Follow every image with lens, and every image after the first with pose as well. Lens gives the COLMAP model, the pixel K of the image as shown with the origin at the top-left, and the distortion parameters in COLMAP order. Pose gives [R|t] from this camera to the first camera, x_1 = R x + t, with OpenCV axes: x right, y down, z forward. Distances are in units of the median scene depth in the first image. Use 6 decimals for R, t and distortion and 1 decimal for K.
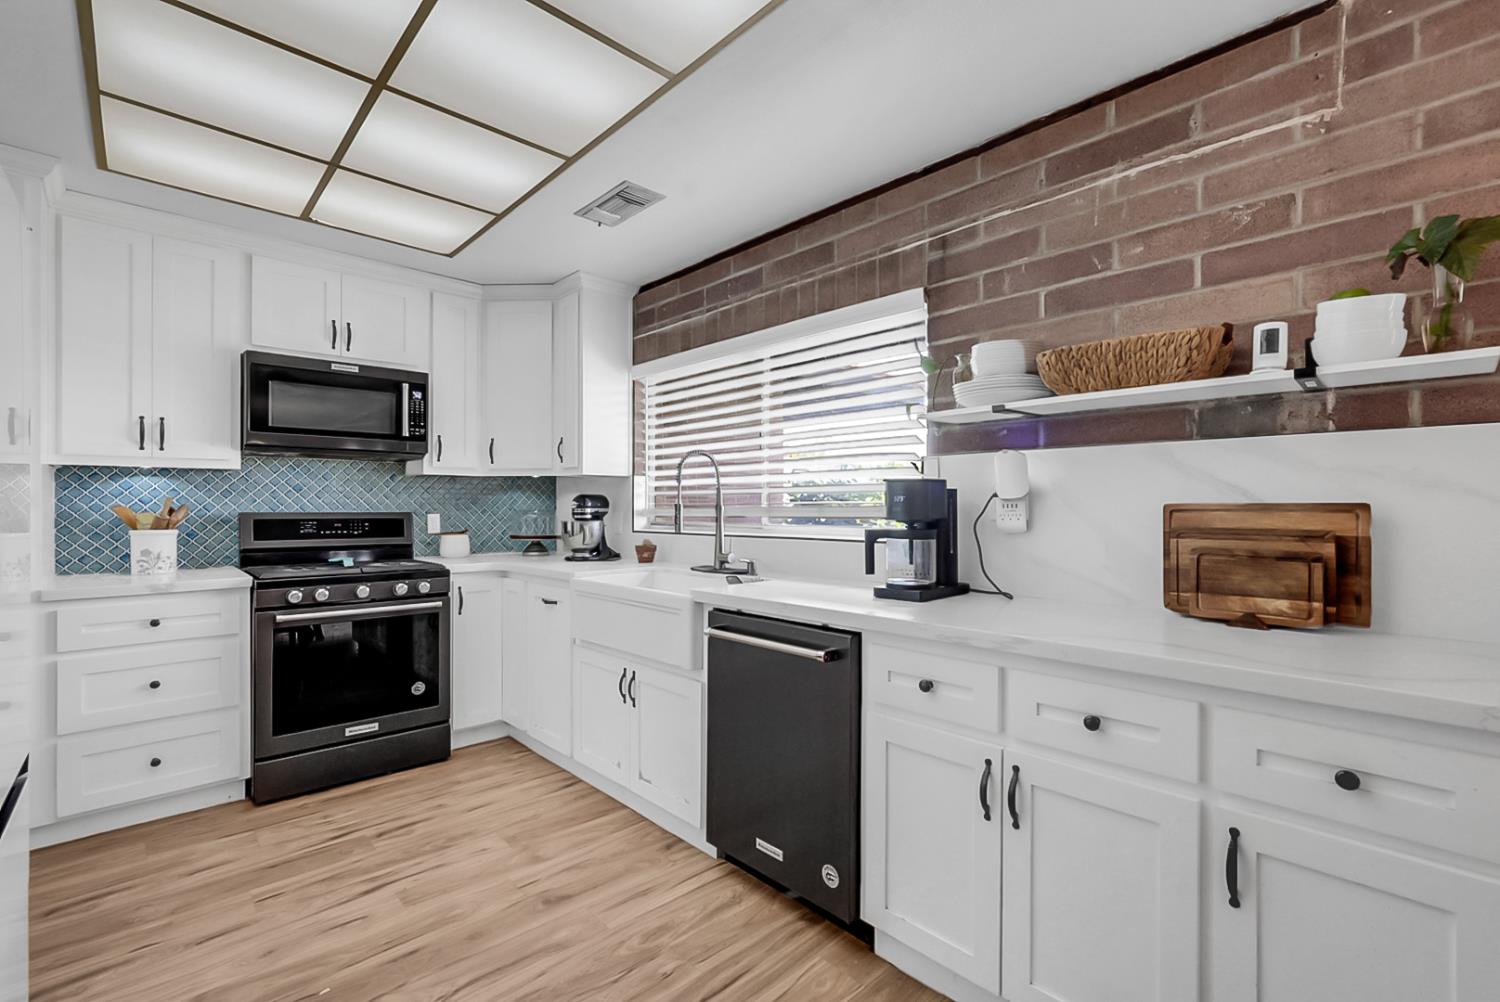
lens RADIAL K [[668.8, 0, 713.3], [0, 668.8, 504.0], [0, 0, 1]] dist [0.000535, 0.000273]
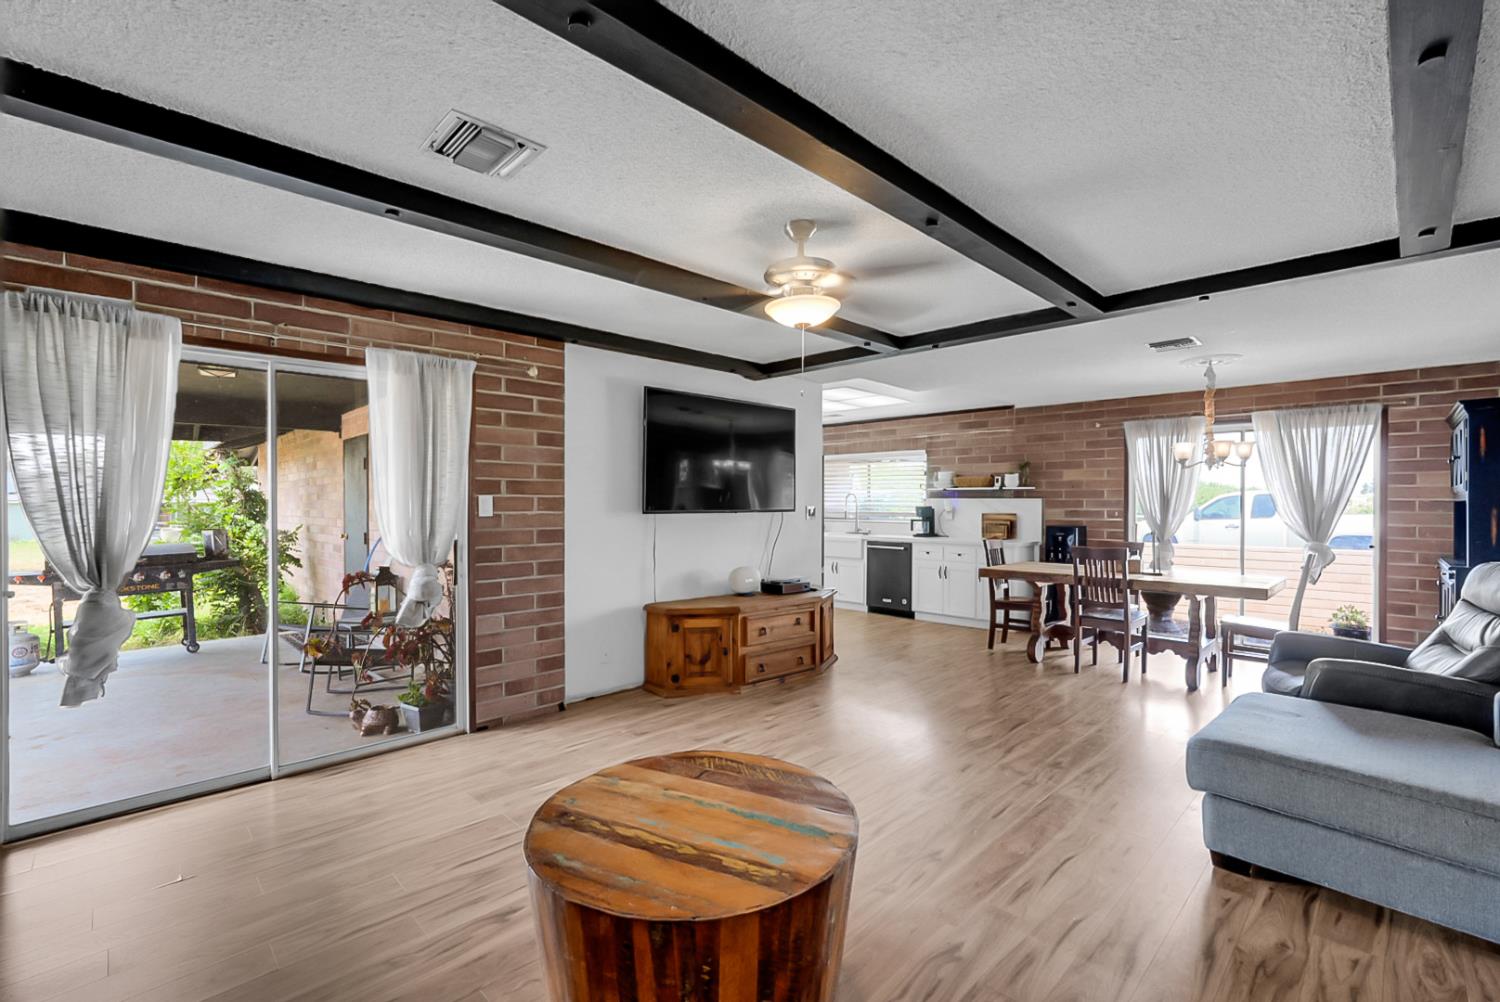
lens RADIAL K [[668.8, 0, 713.3], [0, 668.8, 504.0], [0, 0, 1]] dist [0.000535, 0.000273]
pose [[0.999783, 0.001088, 0.020812, -0.861198], [-0.001157, 0.999994, 0.003312, -0.052167], [-0.020809, -0.003335, 0.999778, -2.456806]]
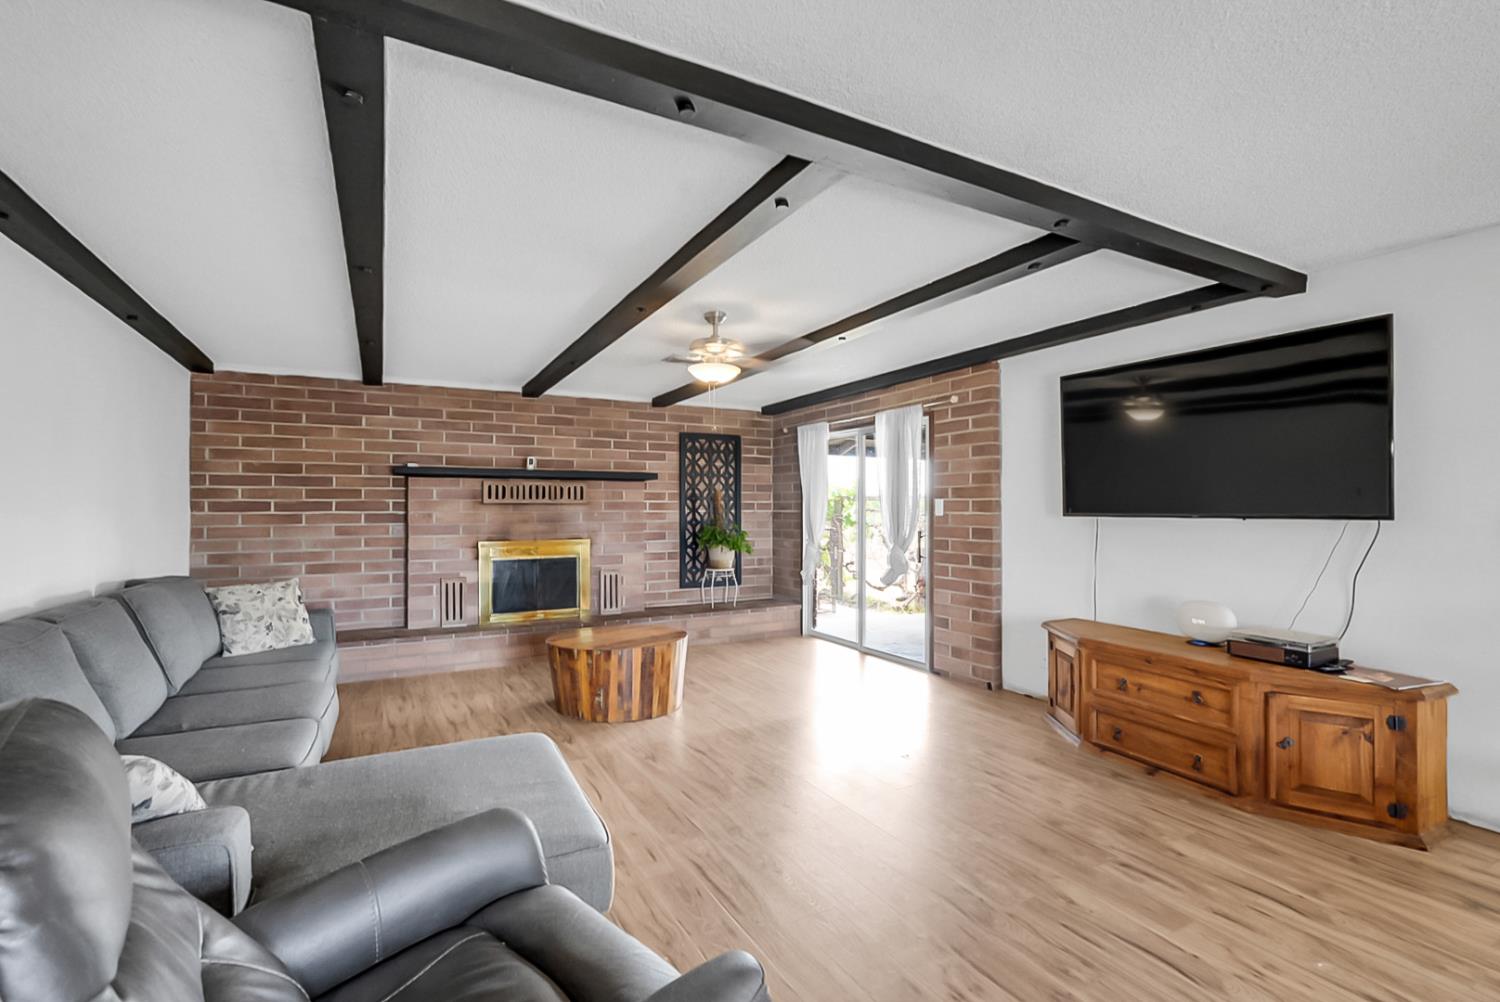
lens RADIAL K [[682.0, 0, 777.8], [0, 682.0, 502.3], [0, 0, 1]] dist [-0.017358, 0.011887]
pose [[-0.202291, -0.006489, -0.979304, 0.927460], [0.001984, 0.999973, -0.007036, -0.043372], [0.979323, -0.003366, -0.202273, -0.850769]]
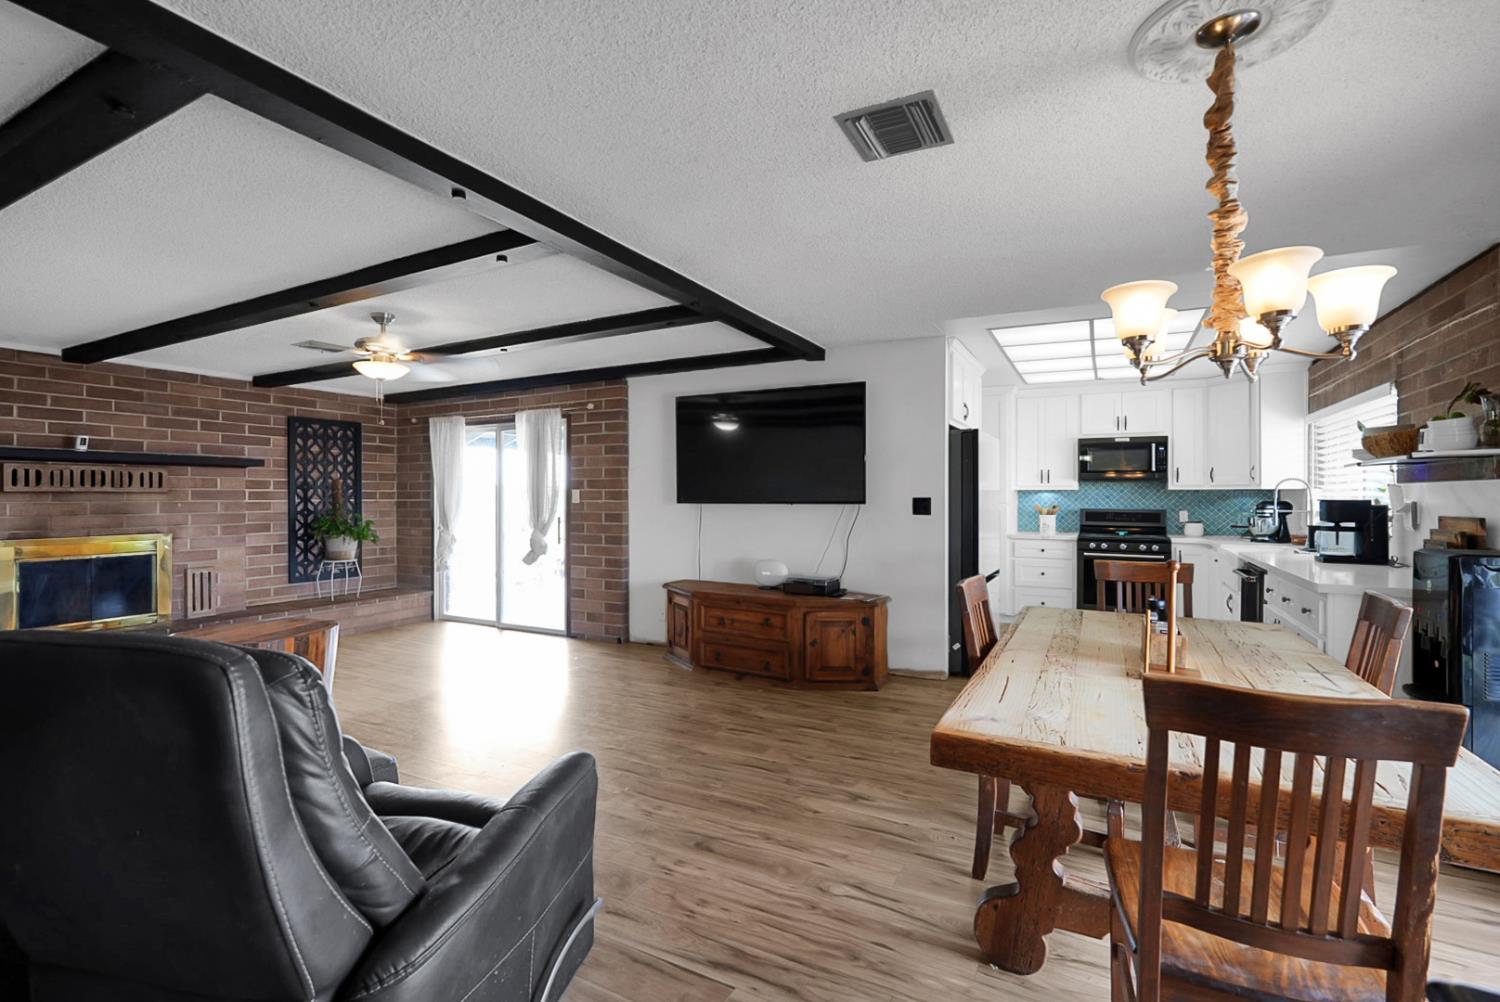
lens RADIAL K [[658.4, 0, 753.8], [0, 658.4, 498.3], [0, 0, 1]] dist [-0.000630, 0.000046]
pose [[0.350088, 0.004357, -0.936707, 1.267476], [0.002007, 0.999983, 0.005401, -0.046379], [0.936715, -0.003771, 0.350074, -1.033209]]
